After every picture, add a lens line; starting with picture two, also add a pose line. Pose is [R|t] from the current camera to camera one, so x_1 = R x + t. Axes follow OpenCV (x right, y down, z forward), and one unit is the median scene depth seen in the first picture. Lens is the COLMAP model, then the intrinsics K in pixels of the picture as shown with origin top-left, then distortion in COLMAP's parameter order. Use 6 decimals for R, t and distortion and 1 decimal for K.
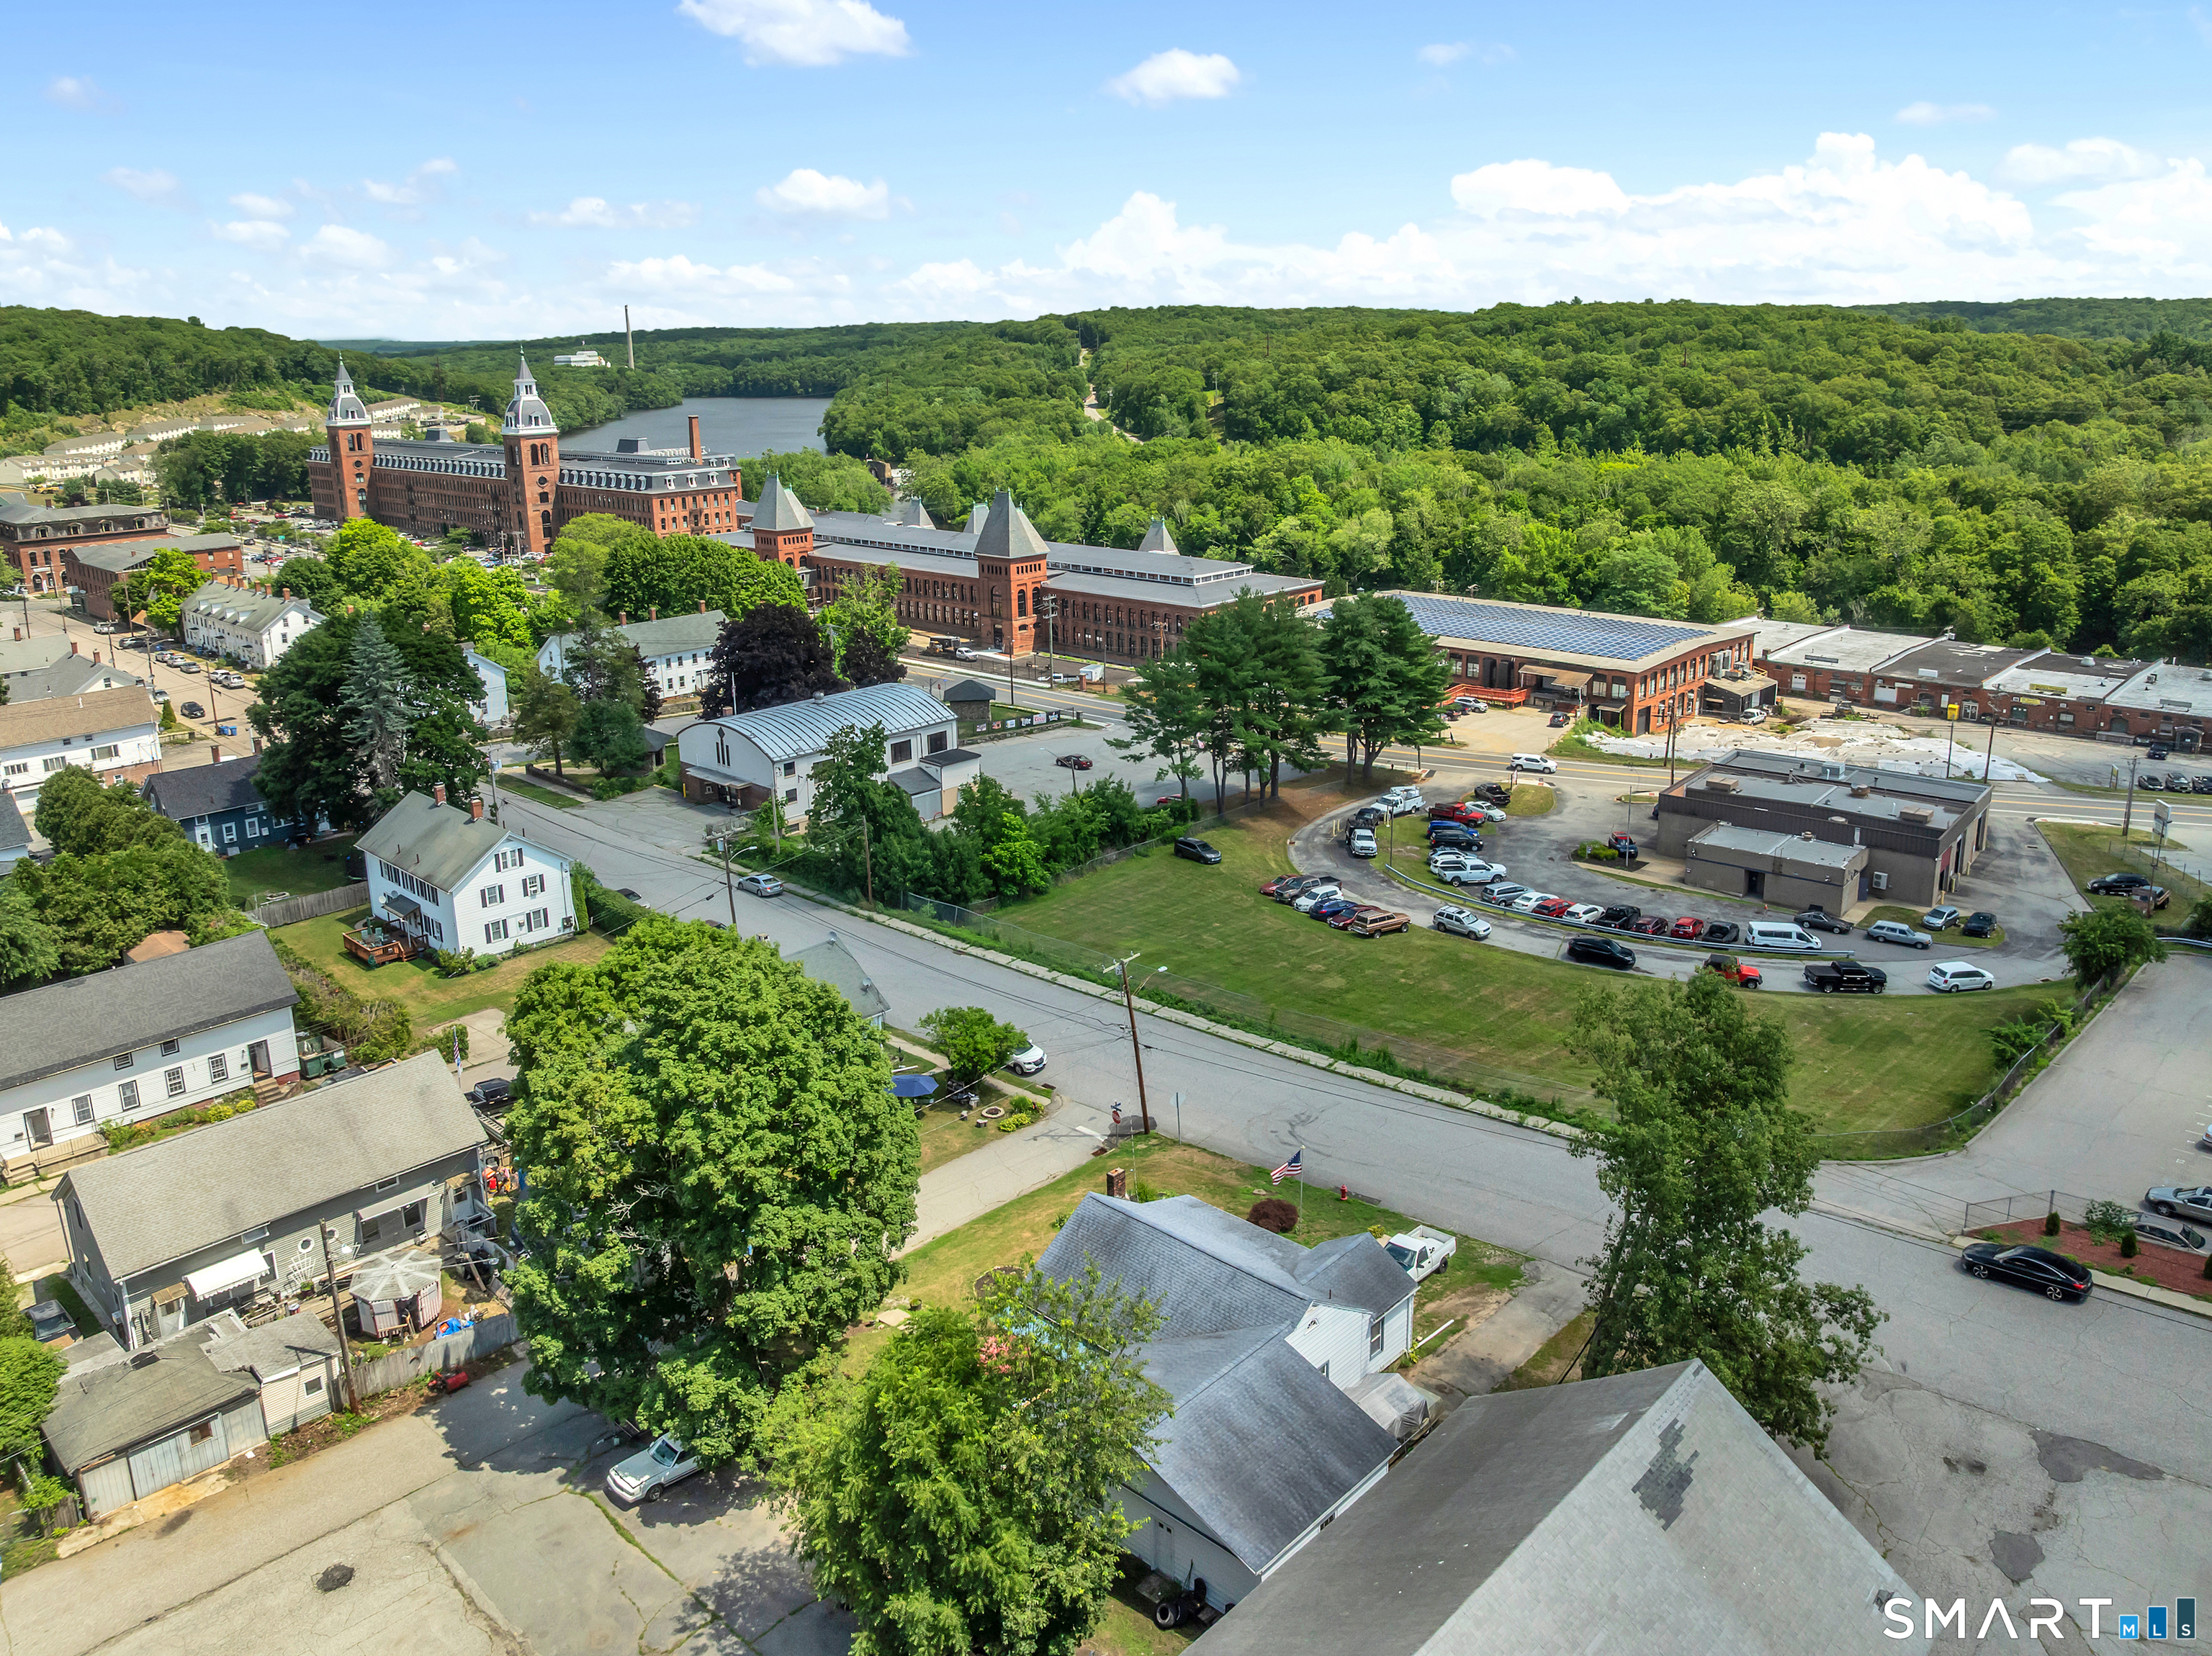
lens RADIAL K [[1539.3, 0, 1106.0], [0, 1539.3, 828.0], [0, 0, 1]] dist [-0.040007, 0.002242]
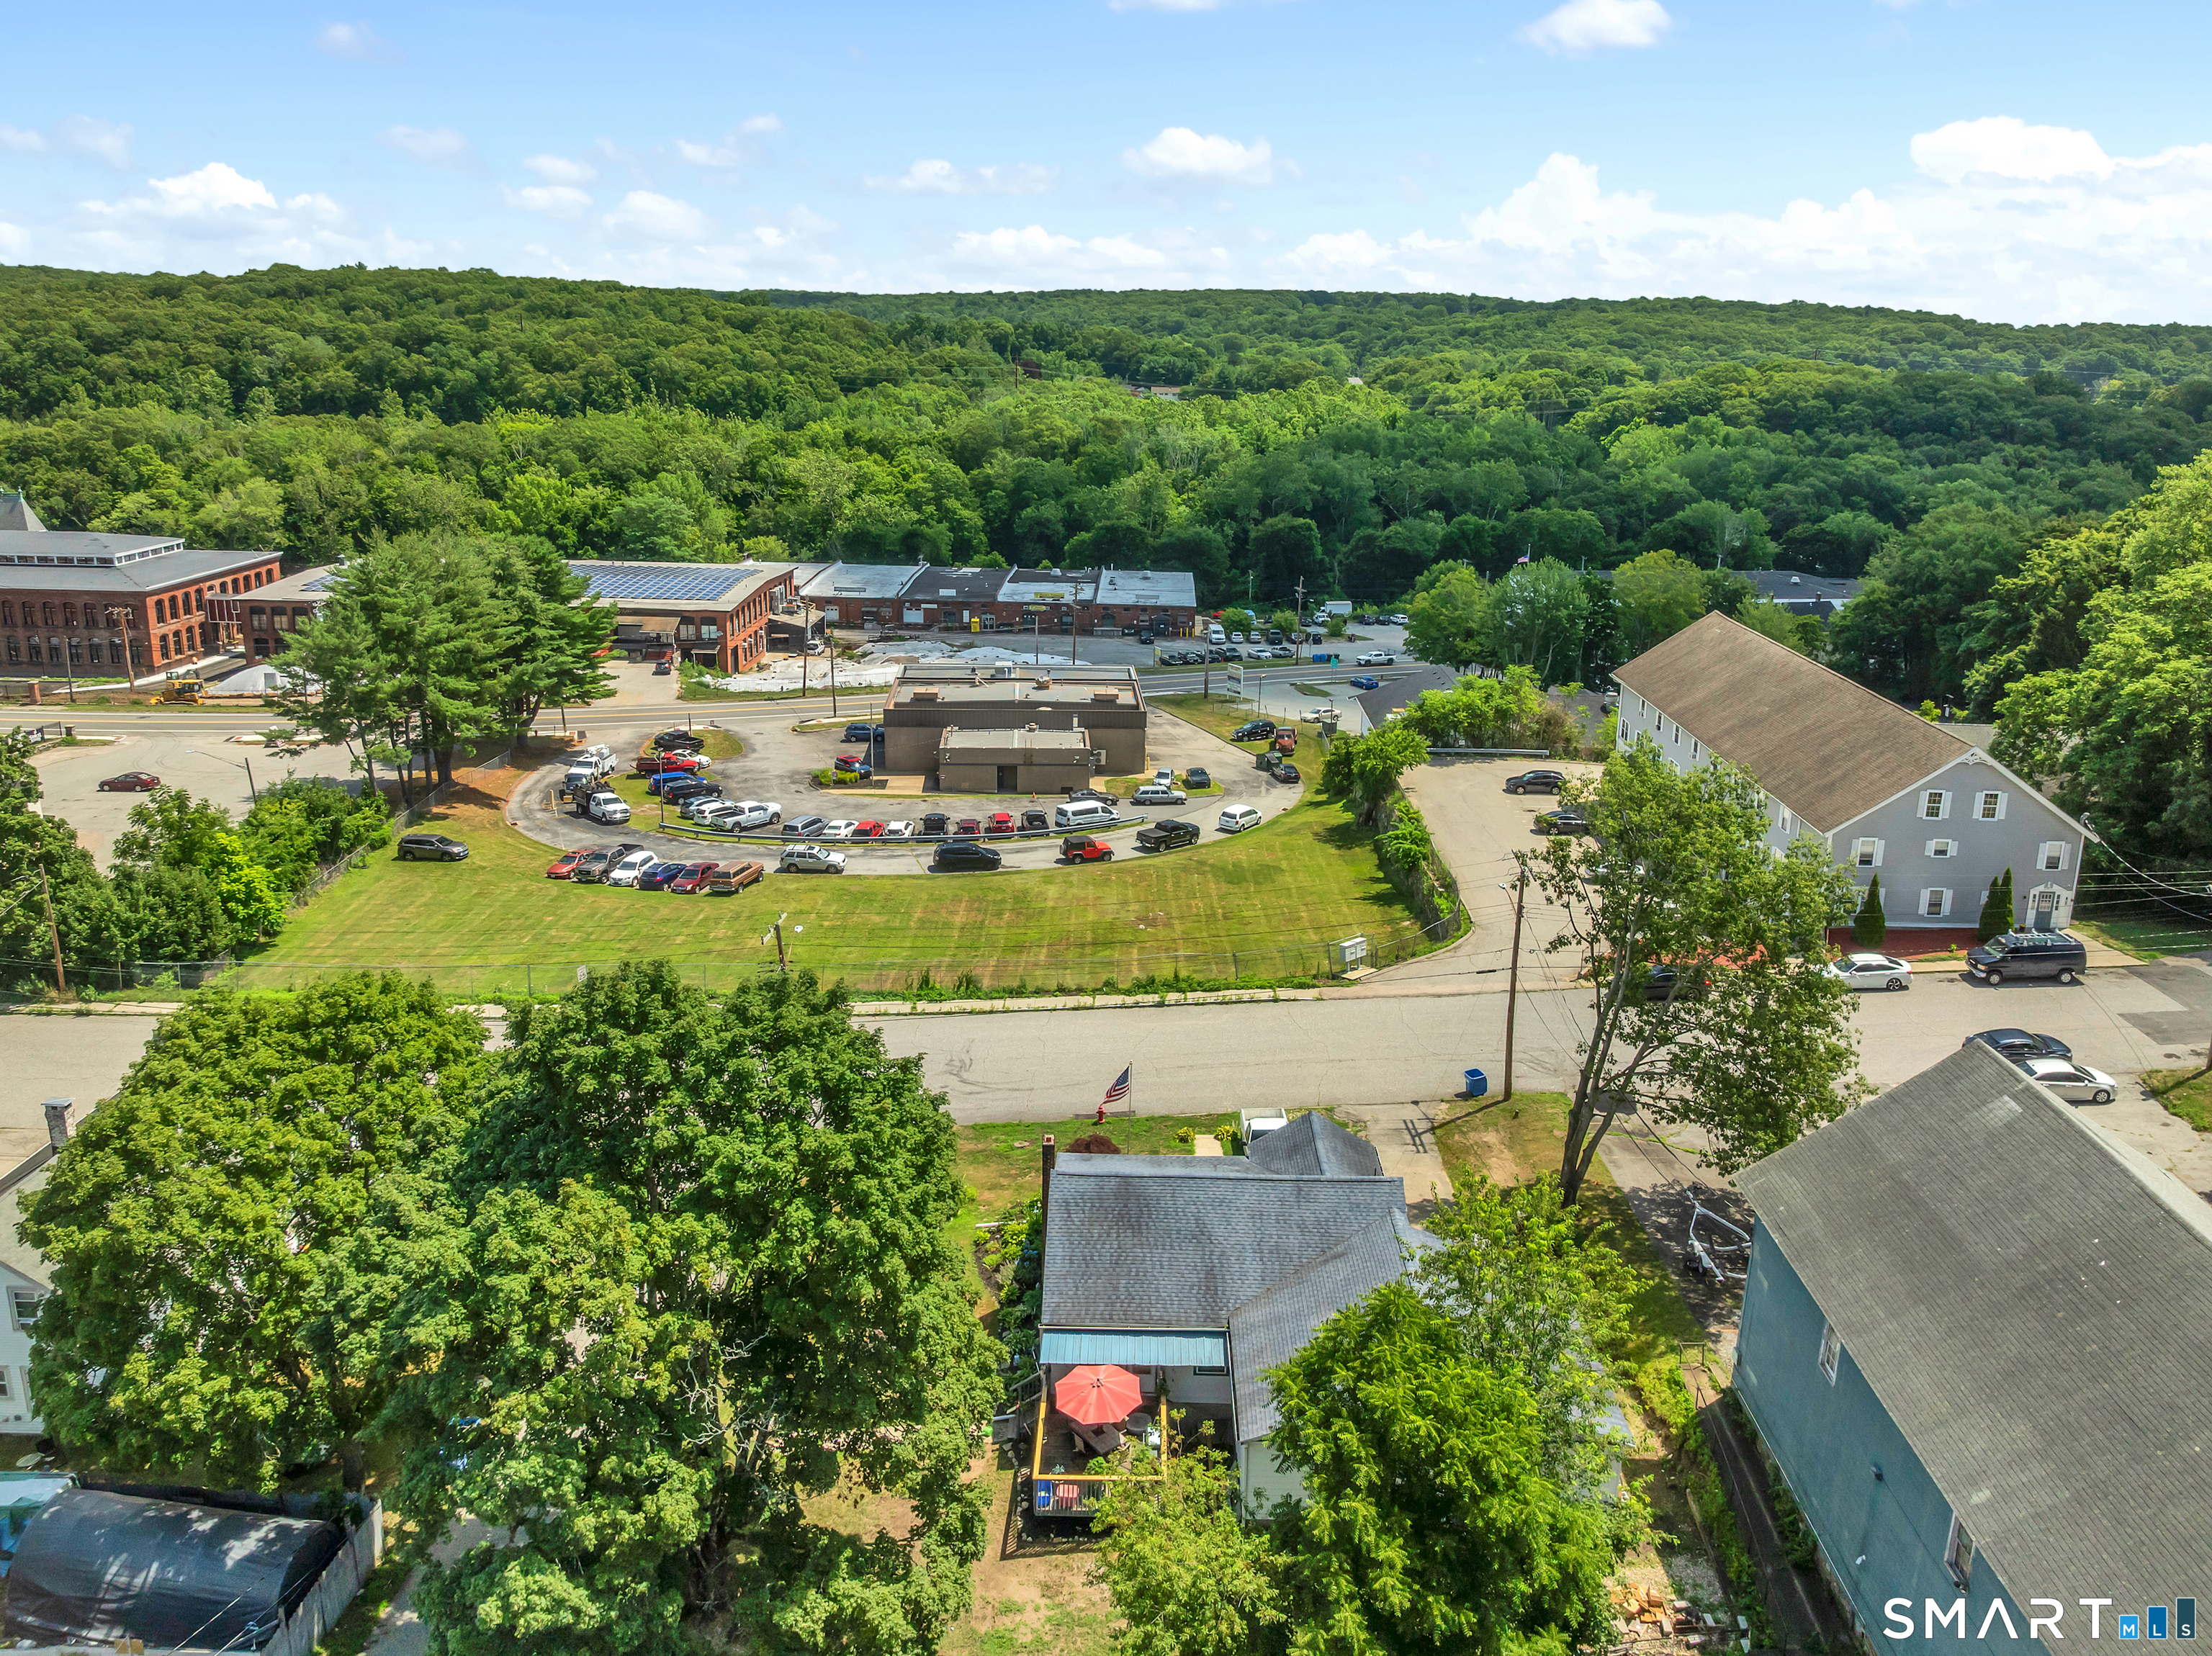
lens RADIAL K [[1539.3, 0, 1106.0], [0, 1539.3, 828.0], [0, 0, 1]] dist [-0.040007, 0.002242]
pose [[0.727792, -0.171548, 0.663996, -0.140808], [0.165262, 0.983547, 0.072966, 0.002964], [-0.665588, 0.056629, 0.744168, 0.111490]]
